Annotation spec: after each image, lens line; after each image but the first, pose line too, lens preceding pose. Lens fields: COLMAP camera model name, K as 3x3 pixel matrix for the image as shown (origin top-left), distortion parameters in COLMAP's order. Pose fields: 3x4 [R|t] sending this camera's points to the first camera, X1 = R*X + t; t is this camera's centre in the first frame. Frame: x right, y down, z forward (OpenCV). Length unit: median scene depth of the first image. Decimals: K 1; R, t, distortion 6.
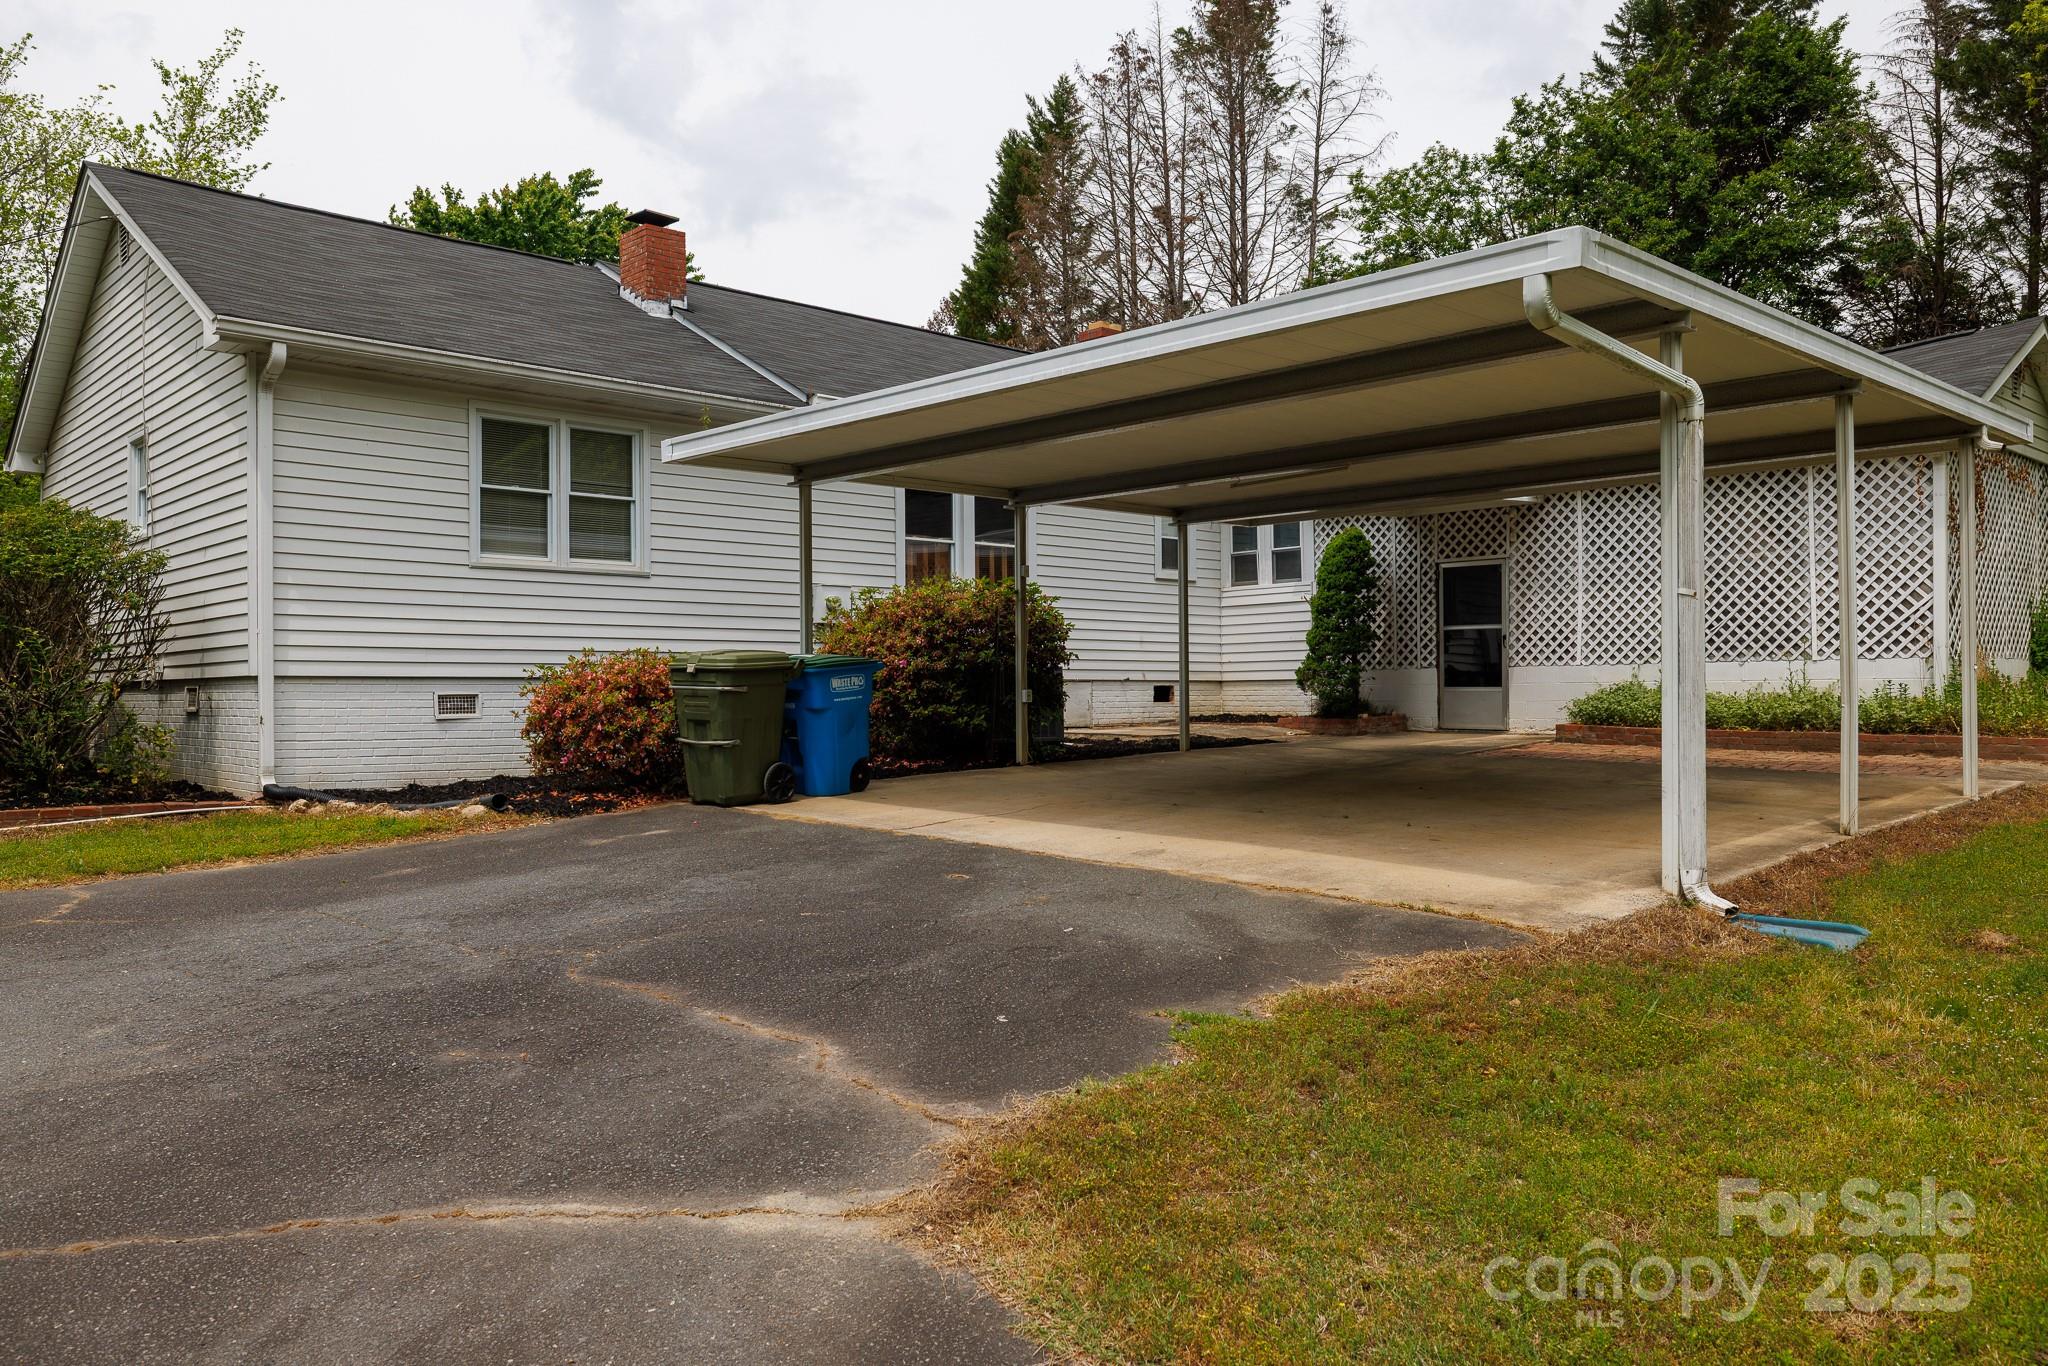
lens RADIAL K [[1498.1, 0, 1022.1], [0, 1498.1, 699.6], [0, 0, 1]] dist [-0.012059, 0.000981]
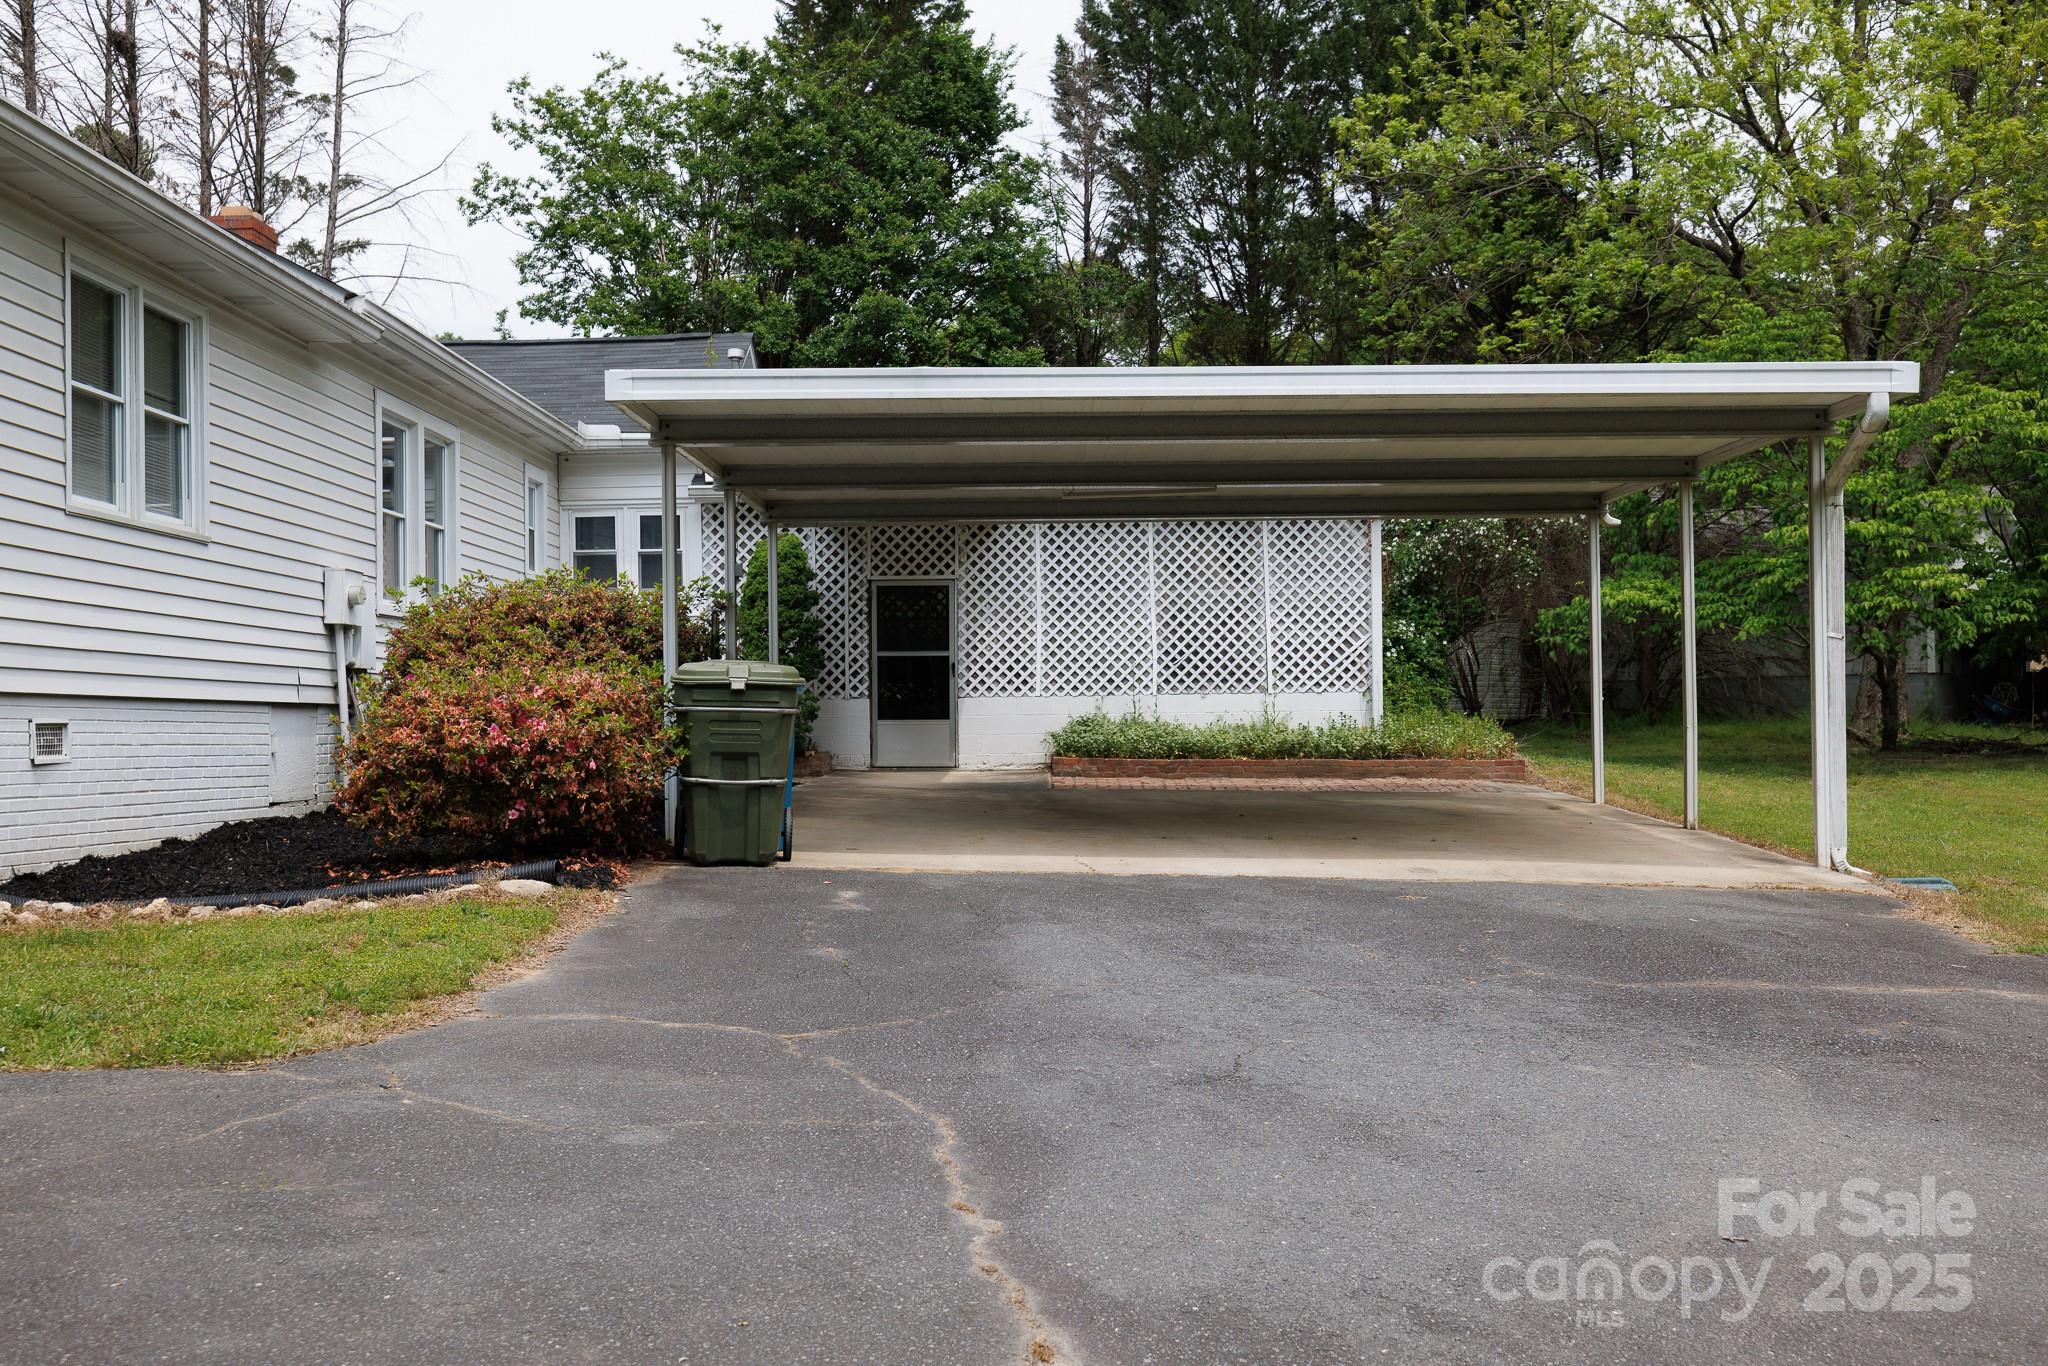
lens RADIAL K [[1995.8, 0, 1026.7], [0, 1995.8, 677.5], [0, 0, 1]] dist [-0.016385, 0.000000]
pose [[0.685922, 0.017643, 0.727461, -0.587331], [0.009552, 0.999402, -0.033244, 0.007387], [-0.727612, 0.029752, 0.685343, 0.141542]]
